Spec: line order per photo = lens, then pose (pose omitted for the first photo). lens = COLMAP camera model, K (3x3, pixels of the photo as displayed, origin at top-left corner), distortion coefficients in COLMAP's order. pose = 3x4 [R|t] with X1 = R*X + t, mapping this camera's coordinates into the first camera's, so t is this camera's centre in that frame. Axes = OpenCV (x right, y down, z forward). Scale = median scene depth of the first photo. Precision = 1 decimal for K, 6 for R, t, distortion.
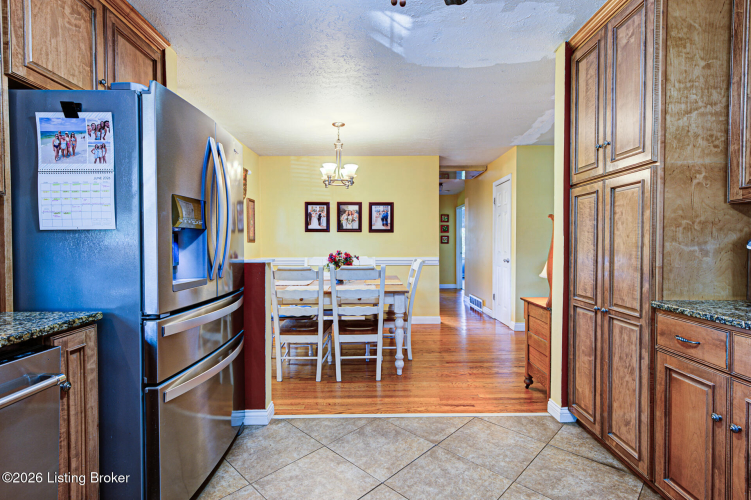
lens RADIAL K [[345.8, 0, 380.8], [0, 345.8, 245.9], [0, 0, 1]] dist [0.000953, 0.000131]
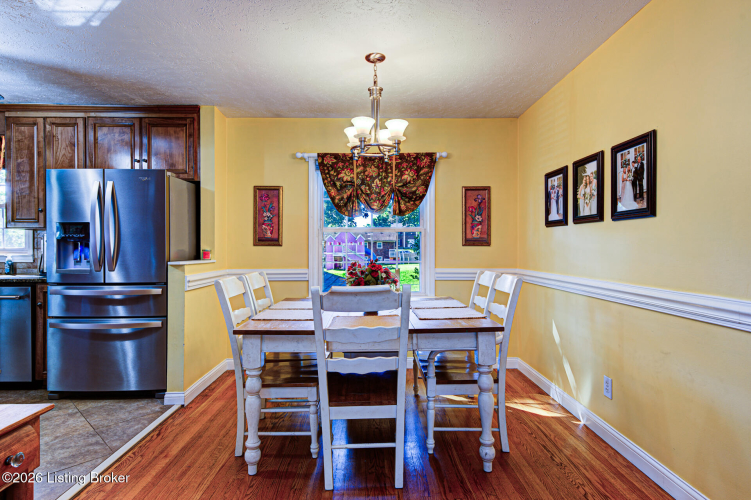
lens RADIAL K [[415.6, 0, 382.8], [0, 415.6, 251.2], [0, 0, 1]] dist [0.012048, 0.002608]
pose [[0.014347, 0.011051, -0.999836, 0.454787], [-0.003566, 0.999933, 0.011001, -0.007384], [0.999891, 0.003407, 0.014385, 0.721744]]
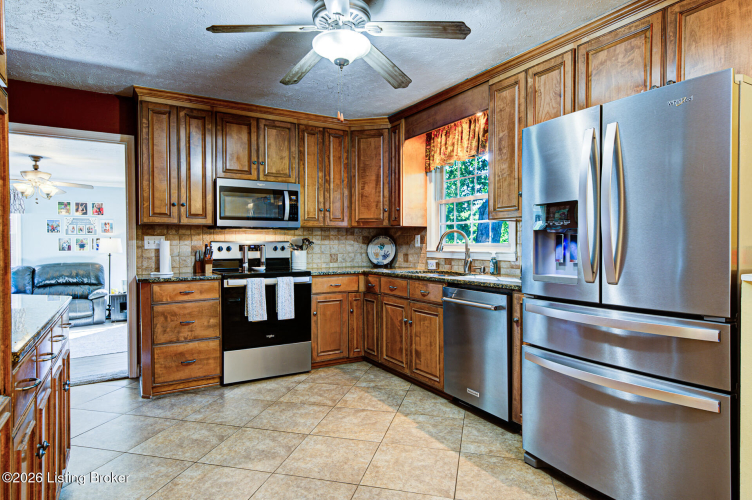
lens RADIAL K [[416.1, 0, 374.1], [0, 416.1, 247.4], [0, 0, 1]] dist [0.012048, 0.002608]
pose [[-0.870461, 0.008036, -0.492172, 0.176070], [0.002853, 0.999932, 0.011282, -0.004434], [0.492229, 0.008416, -0.870425, 0.535045]]
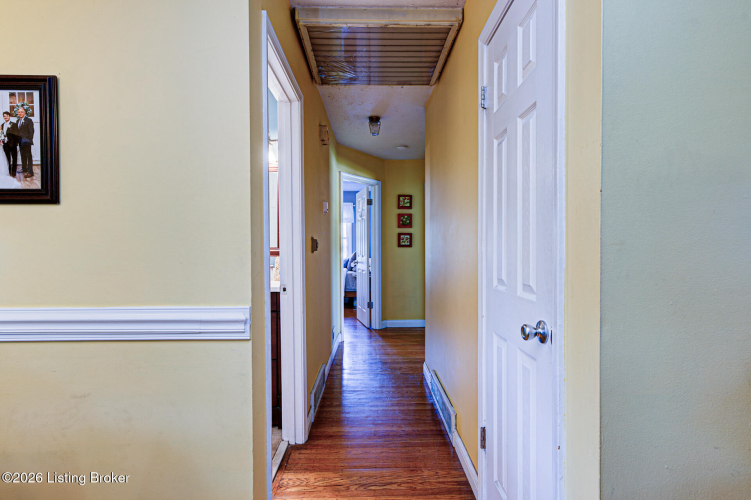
lens RADIAL K [[386.3, 0, 377.8], [0, 386.3, 250.8], [0, 0, 1]] dist [0.004441, 0.000121]
pose [[0.999887, -0.004784, 0.014256, 0.253542], [0.004745, 0.999985, 0.002772, -0.005962], [-0.014269, -0.002704, 0.999895, 0.730999]]
